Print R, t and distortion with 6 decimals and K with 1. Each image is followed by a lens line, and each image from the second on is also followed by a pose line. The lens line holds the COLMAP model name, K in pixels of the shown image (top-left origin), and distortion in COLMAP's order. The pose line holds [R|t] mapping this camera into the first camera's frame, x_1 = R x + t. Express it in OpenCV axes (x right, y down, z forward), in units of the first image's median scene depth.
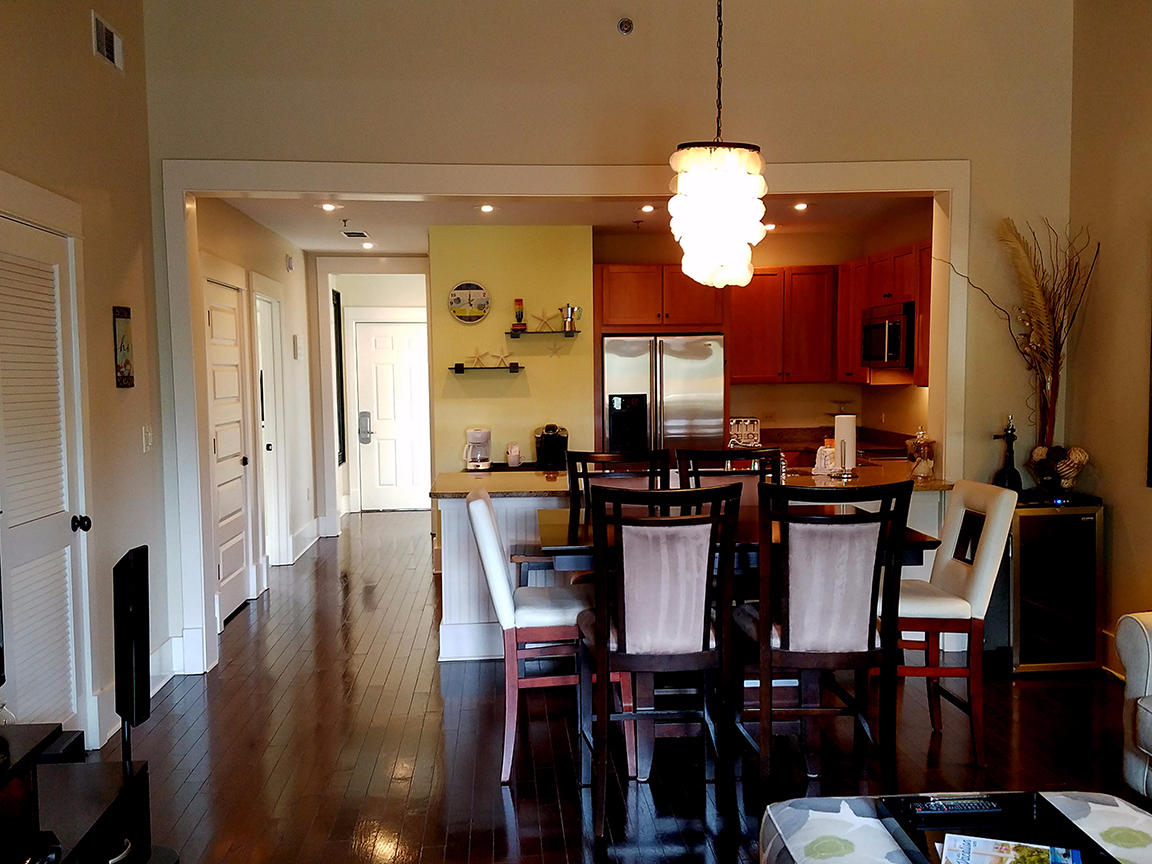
lens RADIAL K [[1068.0, 0, 574.4], [0, 1068.0, 455.4], [0, 0, 1]] dist [0.302799, -0.593896]
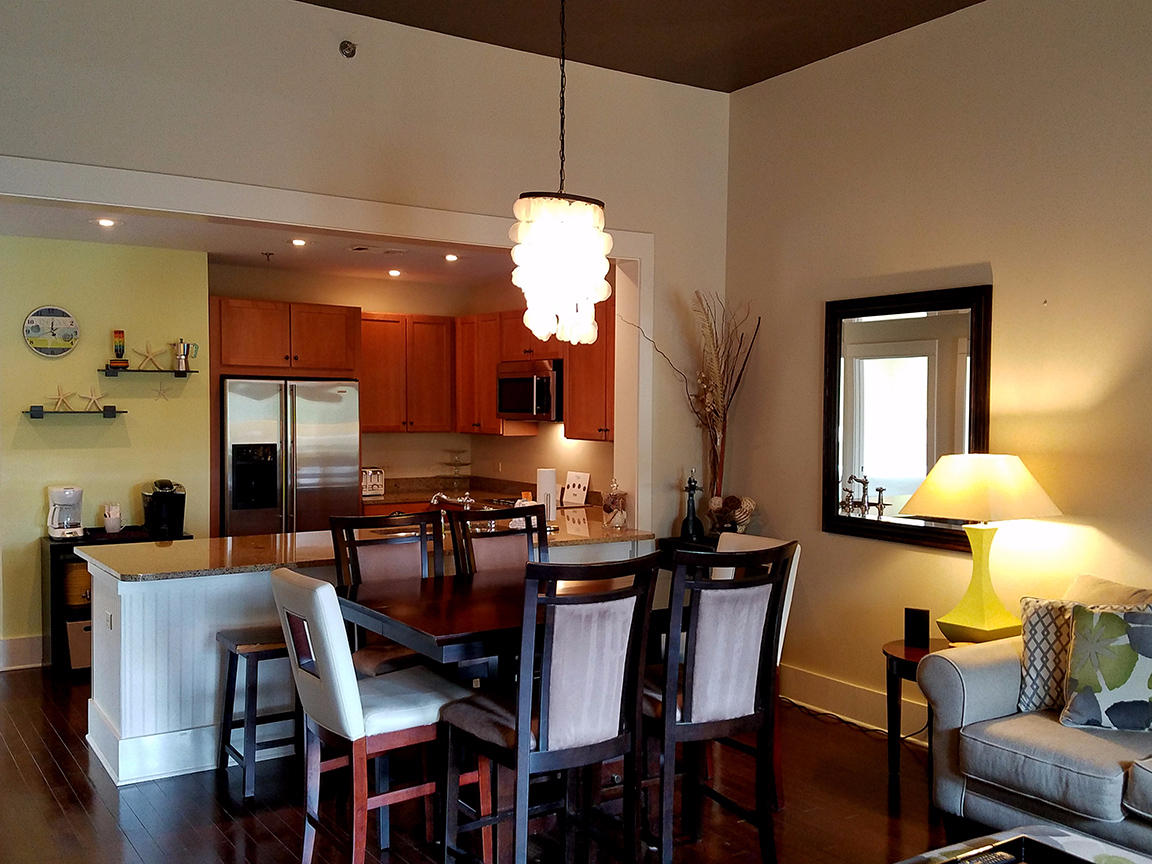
lens RADIAL K [[1068.0, 0, 574.4], [0, 1068.0, 455.4], [0, 0, 1]] dist [0.302799, -0.593896]
pose [[0.878807, -0.006164, 0.477138, -0.151856], [0.024206, 0.999205, -0.031675, -0.012780], [-0.476564, 0.039386, 0.878257, 0.081820]]
